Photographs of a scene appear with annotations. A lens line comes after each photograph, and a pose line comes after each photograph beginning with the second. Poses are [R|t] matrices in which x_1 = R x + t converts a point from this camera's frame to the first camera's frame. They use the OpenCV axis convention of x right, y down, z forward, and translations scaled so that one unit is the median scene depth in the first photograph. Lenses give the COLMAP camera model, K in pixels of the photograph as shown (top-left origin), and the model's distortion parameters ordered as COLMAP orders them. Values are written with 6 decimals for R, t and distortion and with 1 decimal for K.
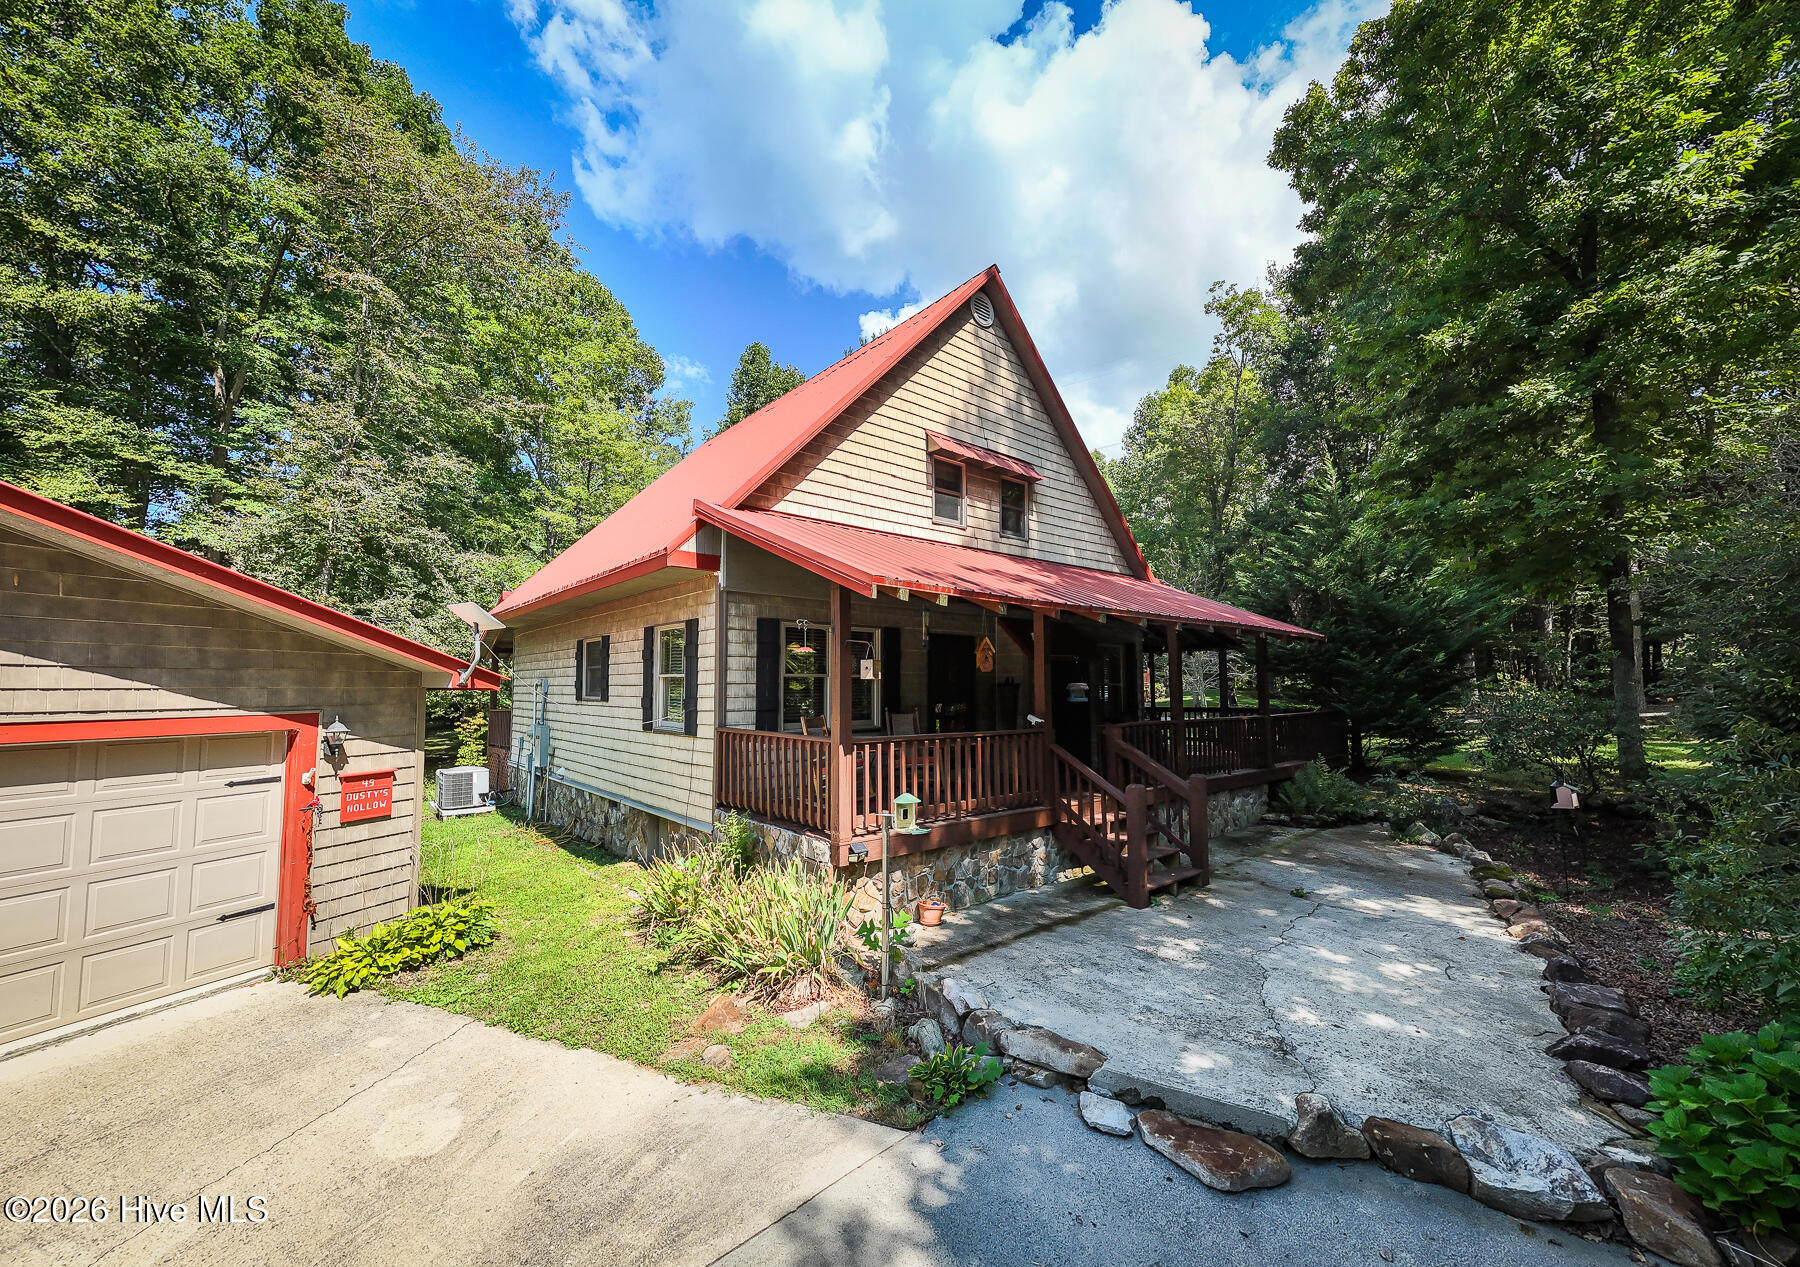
lens RADIAL K [[716.4, 0, 893.5], [0, 716.4, 636.7], [0, 0, 1]] dist [0.002346, 0.000327]
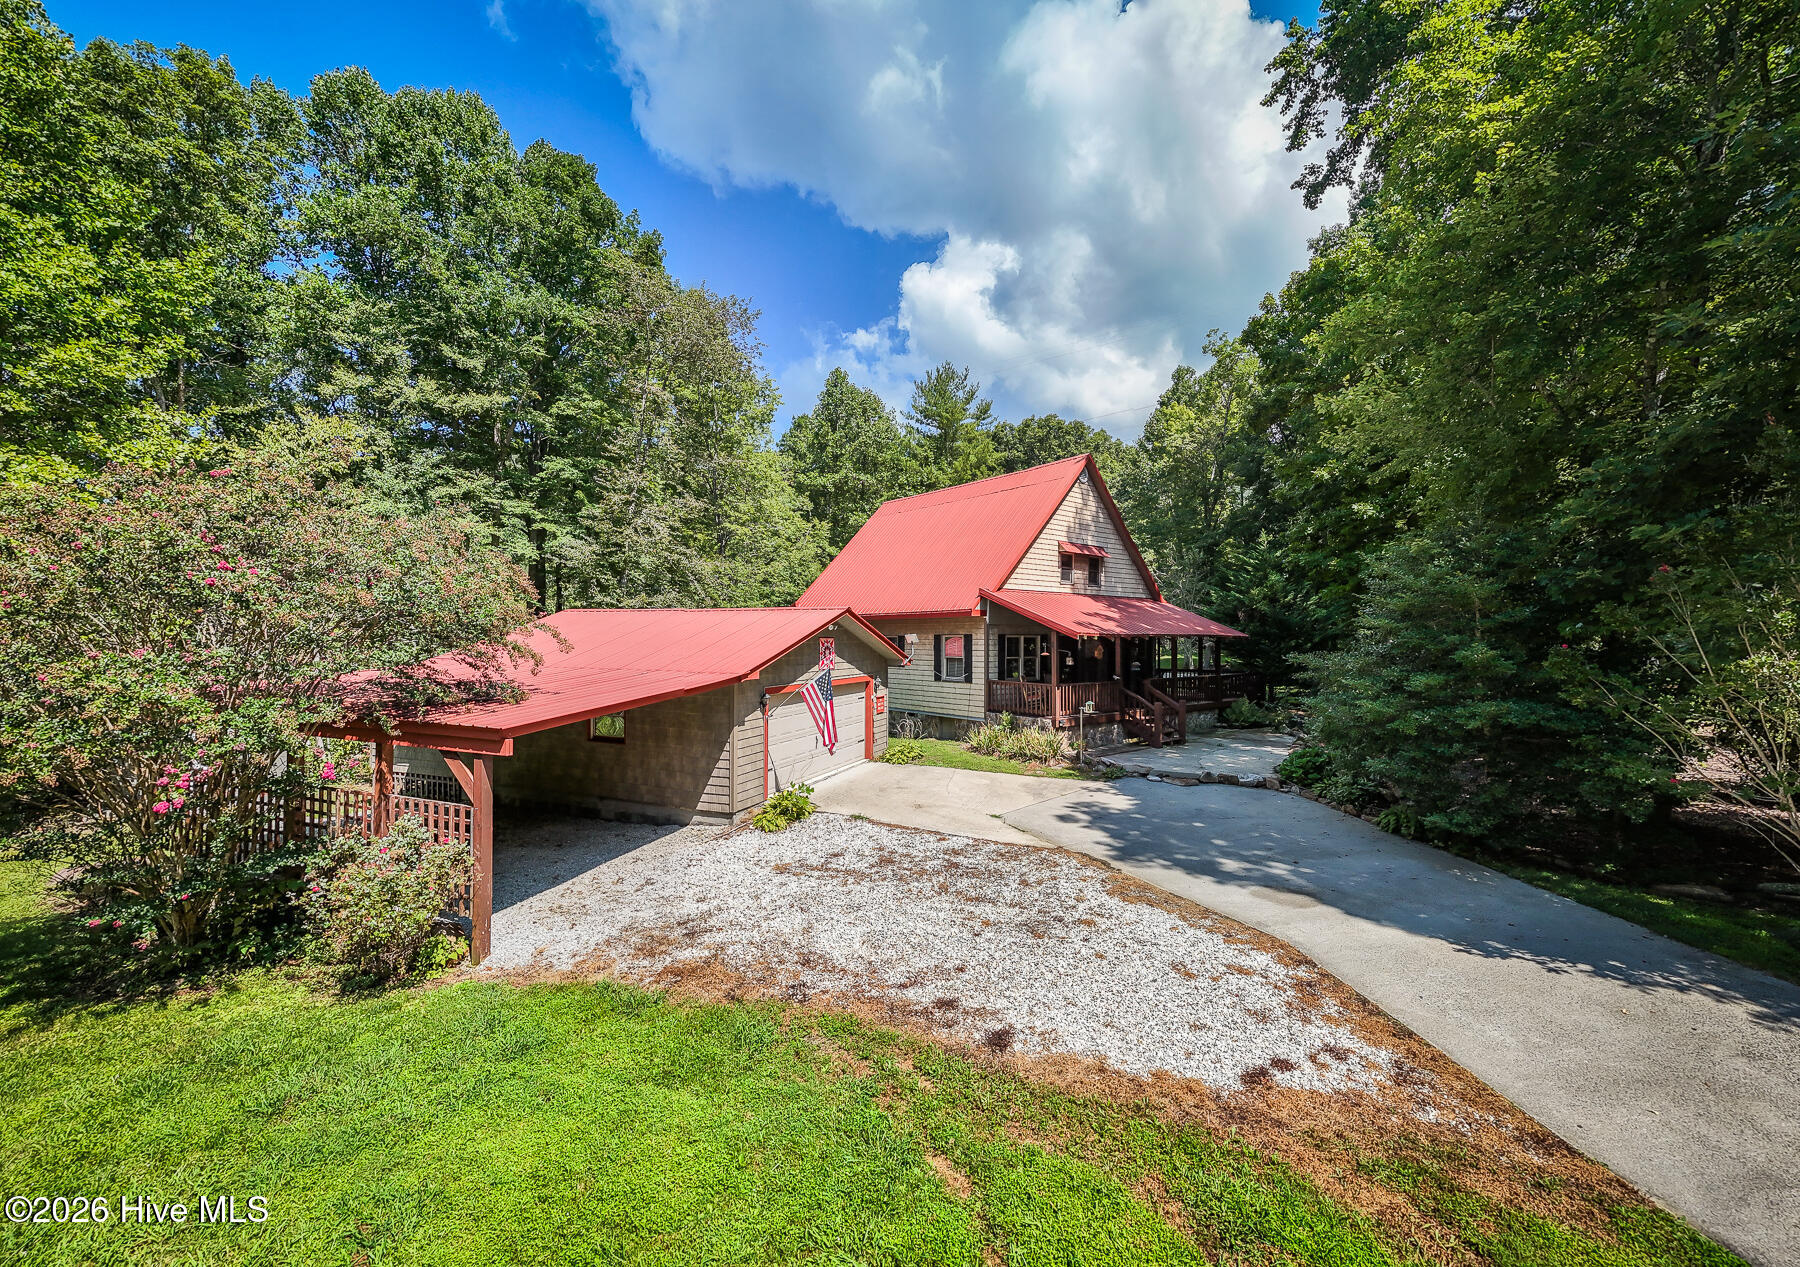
lens RADIAL K [[716.4, 0, 893.5], [0, 716.4, 636.7], [0, 0, 1]] dist [0.002346, 0.000327]
pose [[0.999996, 0.002463, -0.001572, -0.474593], [-0.002365, 0.998233, 0.059376, -0.141008], [0.001716, -0.059372, 0.998234, -1.225592]]
